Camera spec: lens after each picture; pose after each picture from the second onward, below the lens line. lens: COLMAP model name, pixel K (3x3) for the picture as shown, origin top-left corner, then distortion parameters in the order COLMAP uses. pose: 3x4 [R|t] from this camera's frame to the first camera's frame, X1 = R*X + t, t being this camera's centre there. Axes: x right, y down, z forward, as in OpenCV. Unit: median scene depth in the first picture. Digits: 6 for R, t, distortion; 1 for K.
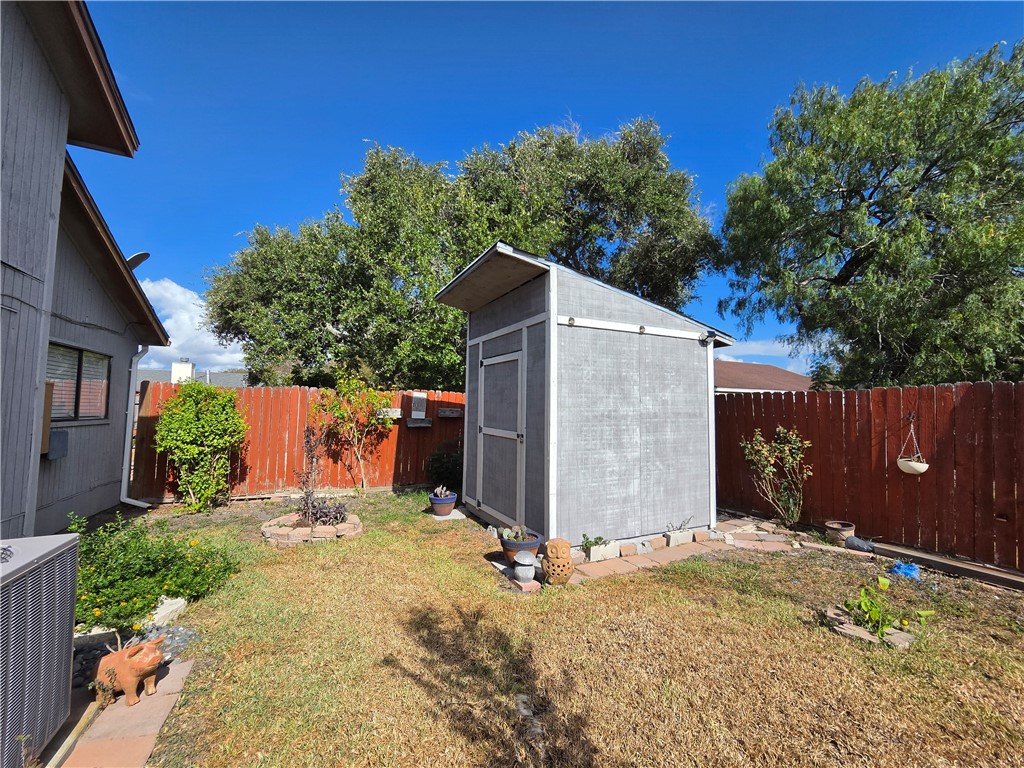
lens RADIAL K [[423.7, 0, 508.9], [0, 423.7, 387.6], [0, 0, 1]] dist [-0.005017, 0.000765]
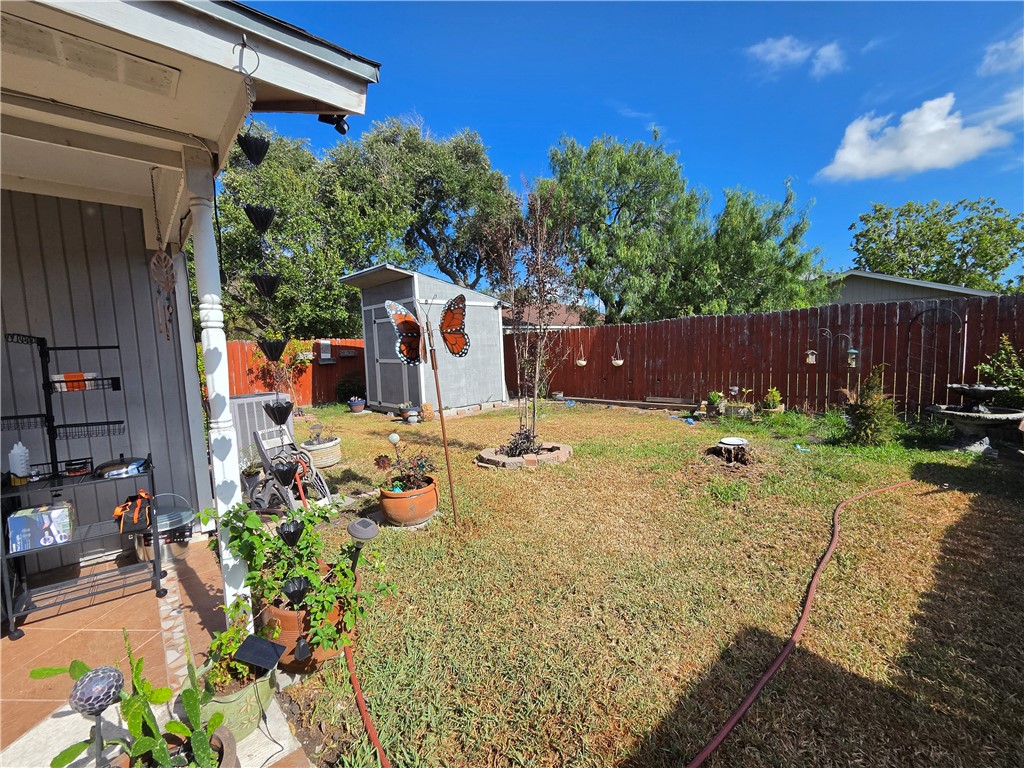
lens RADIAL K [[423.7, 0, 508.9], [0, 423.7, 387.6], [0, 0, 1]] dist [-0.005017, 0.000765]
pose [[0.946742, -0.082564, 0.311229, -0.094560], [0.037535, 0.988276, 0.147993, -0.024135], [-0.319799, -0.128429, 0.938741, -0.717681]]
